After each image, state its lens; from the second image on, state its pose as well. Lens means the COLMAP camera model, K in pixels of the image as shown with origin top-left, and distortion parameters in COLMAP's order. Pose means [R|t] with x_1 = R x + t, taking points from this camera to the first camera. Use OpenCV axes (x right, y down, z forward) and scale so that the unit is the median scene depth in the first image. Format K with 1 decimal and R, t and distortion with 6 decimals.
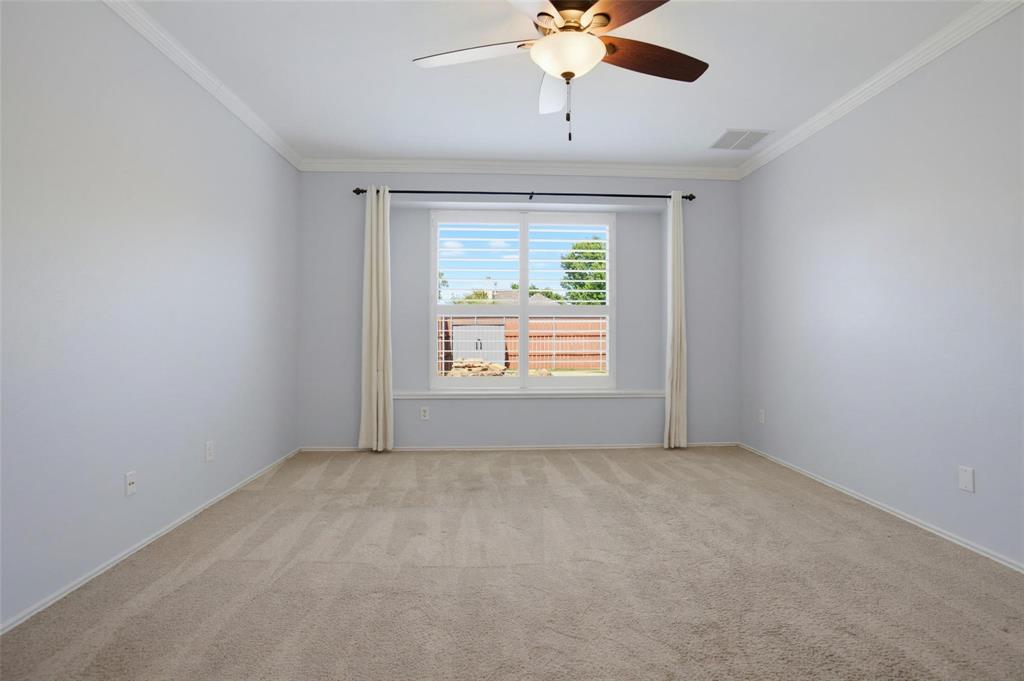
lens RADIAL K [[509.0, 0, 515.2], [0, 509.0, 345.9], [0, 0, 1]] dist [-0.084574, 0.040317]
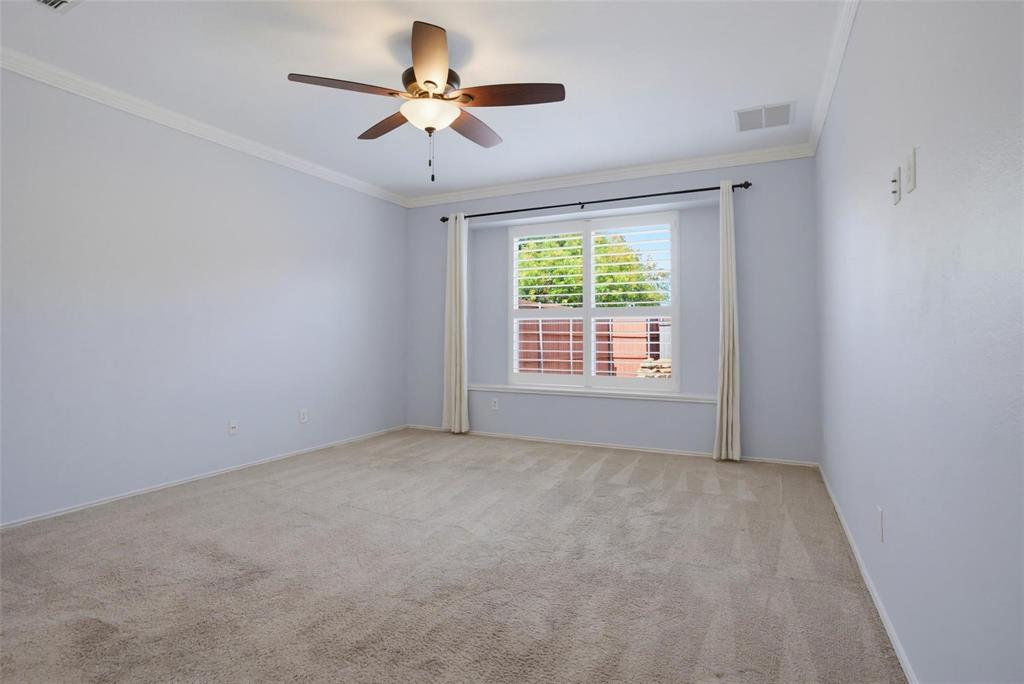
lens RADIAL K [[507.6, 0, 507.8], [0, 507.6, 334.7], [0, 0, 1]] dist [-0.077491, 0.034121]
pose [[0.865228, -0.000350, -0.501378, 0.446819], [-0.010910, 0.999750, -0.019526, -0.003140], [0.501260, 0.022364, 0.865008, 0.011436]]
